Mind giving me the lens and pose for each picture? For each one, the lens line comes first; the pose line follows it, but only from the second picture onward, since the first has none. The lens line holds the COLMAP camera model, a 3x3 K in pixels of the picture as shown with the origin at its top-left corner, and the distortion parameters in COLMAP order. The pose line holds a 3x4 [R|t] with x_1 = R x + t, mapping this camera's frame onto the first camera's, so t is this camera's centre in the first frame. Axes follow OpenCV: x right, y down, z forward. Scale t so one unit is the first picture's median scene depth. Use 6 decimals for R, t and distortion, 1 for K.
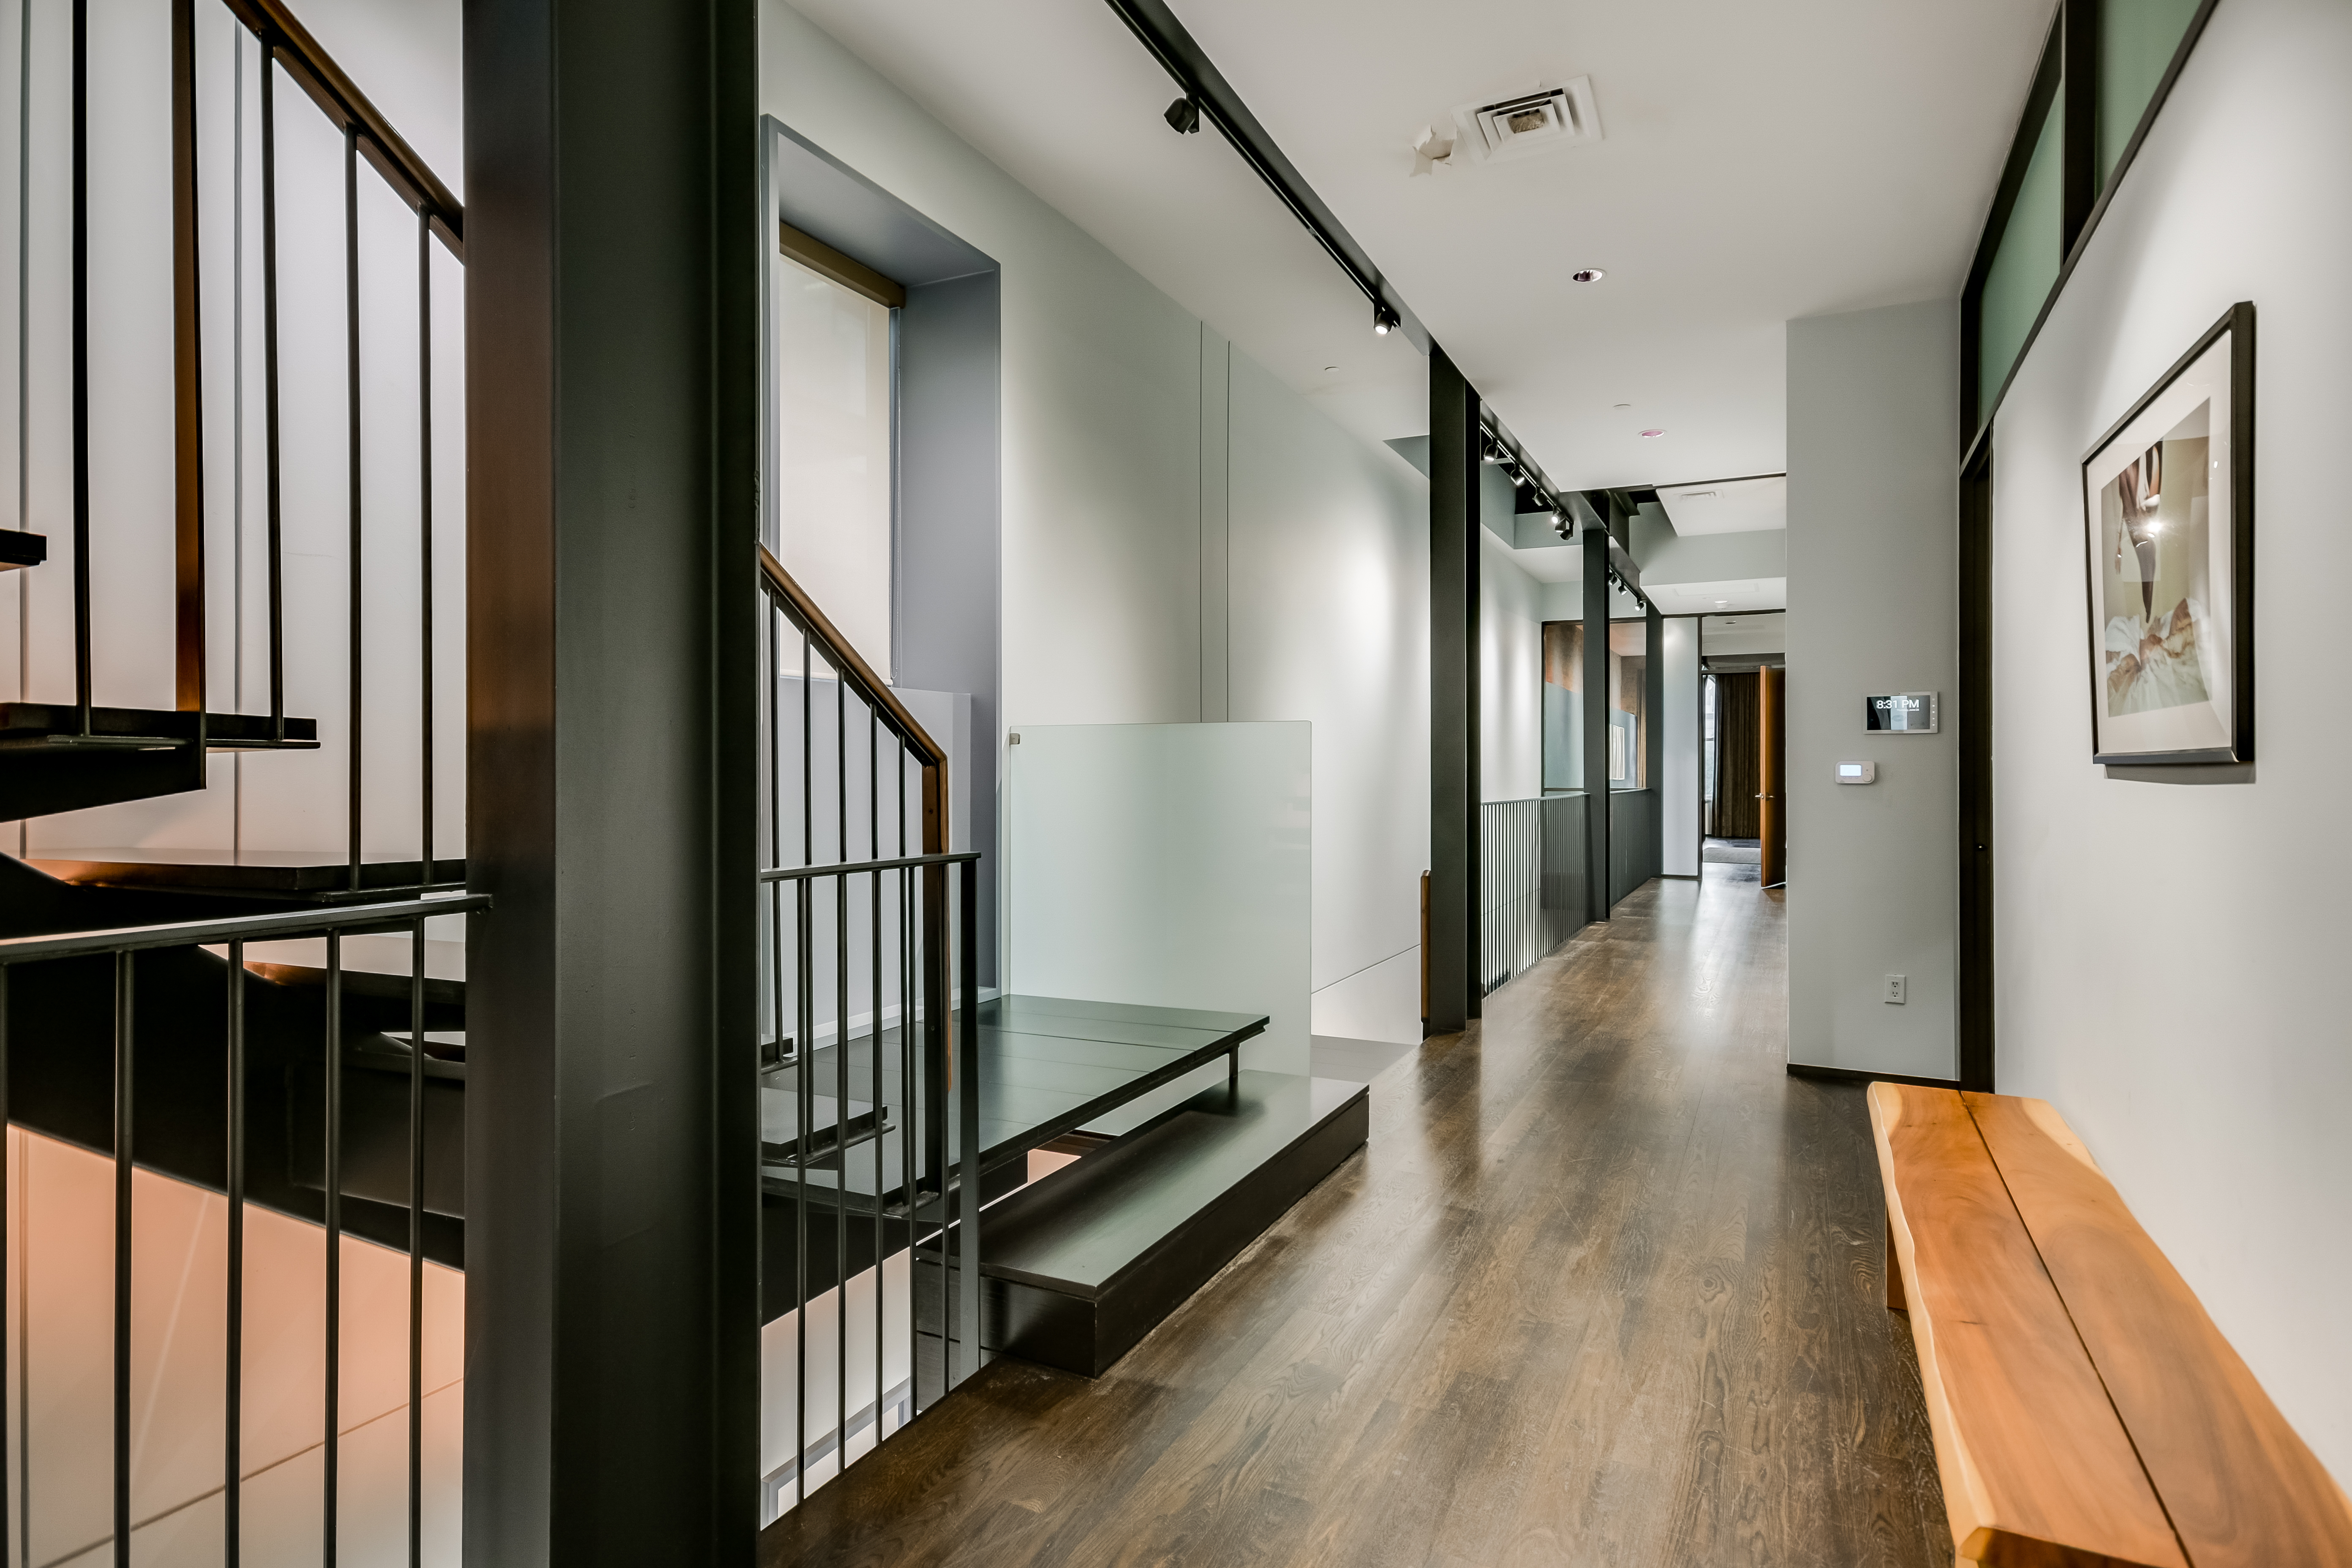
lens RADIAL K [[1263.4, 0, 1161.5], [0, 1263.4, 778.5], [0, 0, 1]] dist [-0.044708, -0.000722]
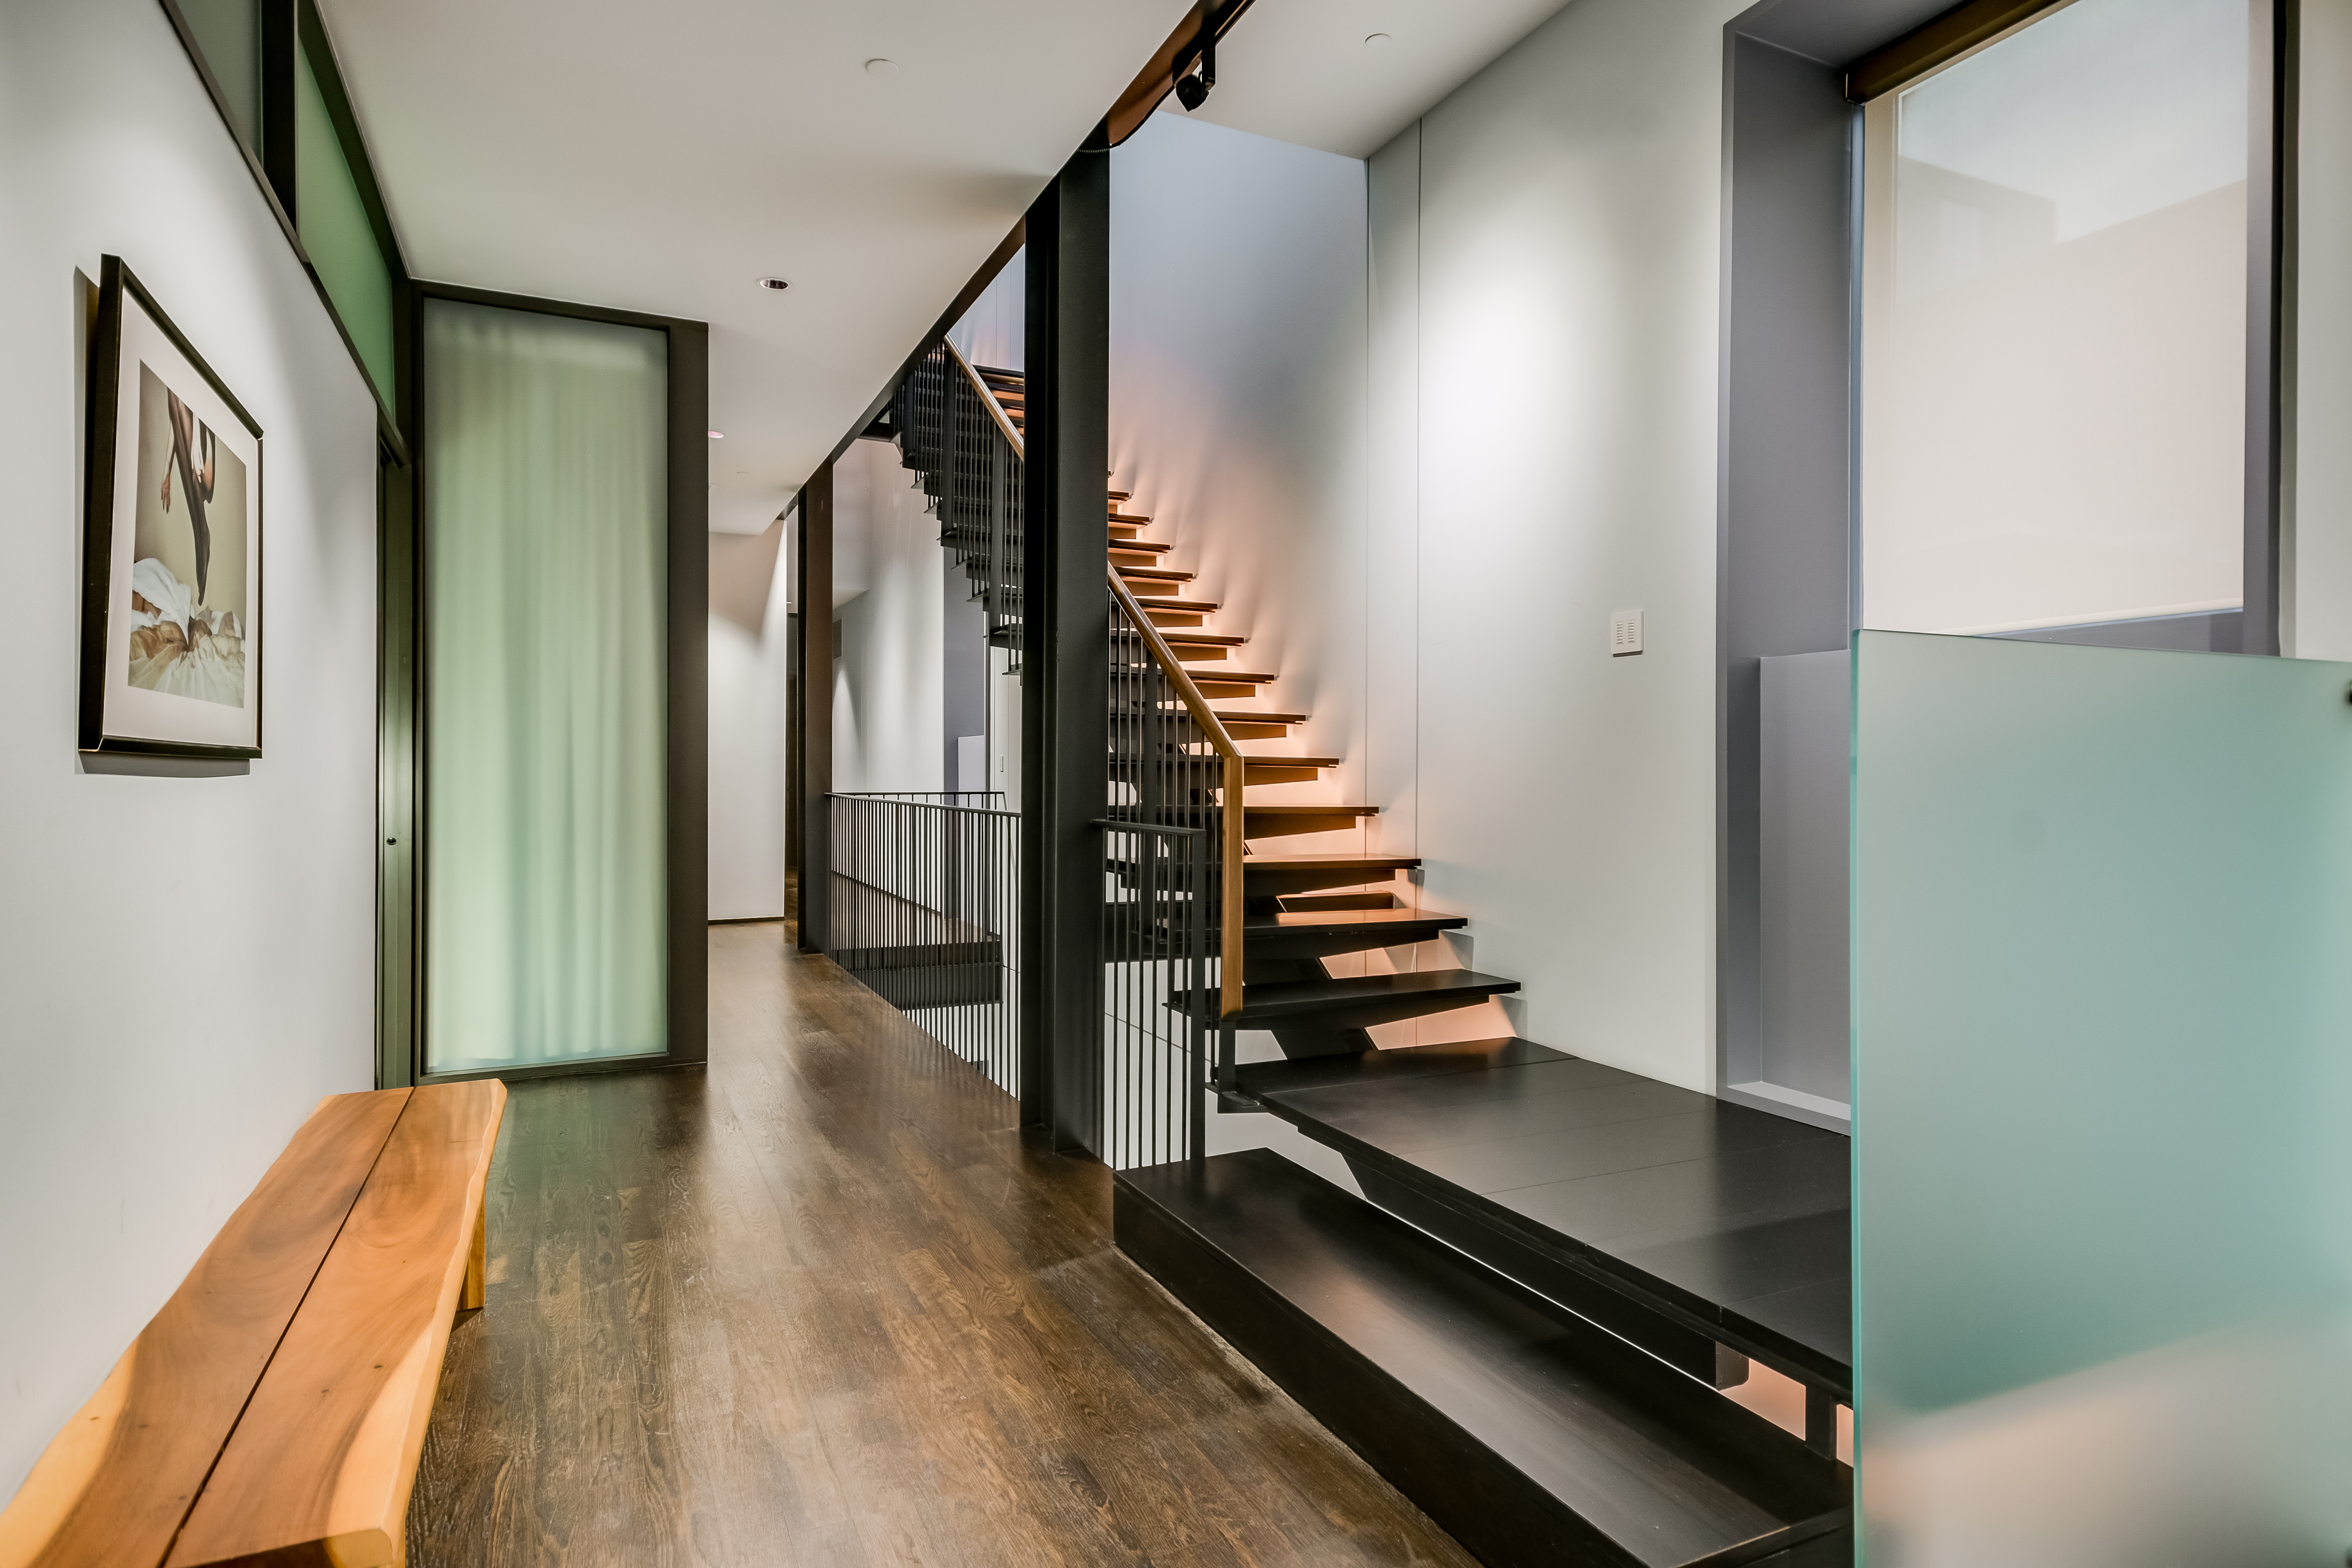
lens RADIAL K [[1263.4, 0, 1159.5], [0, 1263.4, 774.7], [0, 0, 1]] dist [-0.044708, -0.000722]
pose [[-0.628405, 0.001294, -0.777885, 0.950650], [-0.004714, 0.999974, 0.005472, -0.005433], [0.777872, 0.007106, -0.628383, 1.910818]]
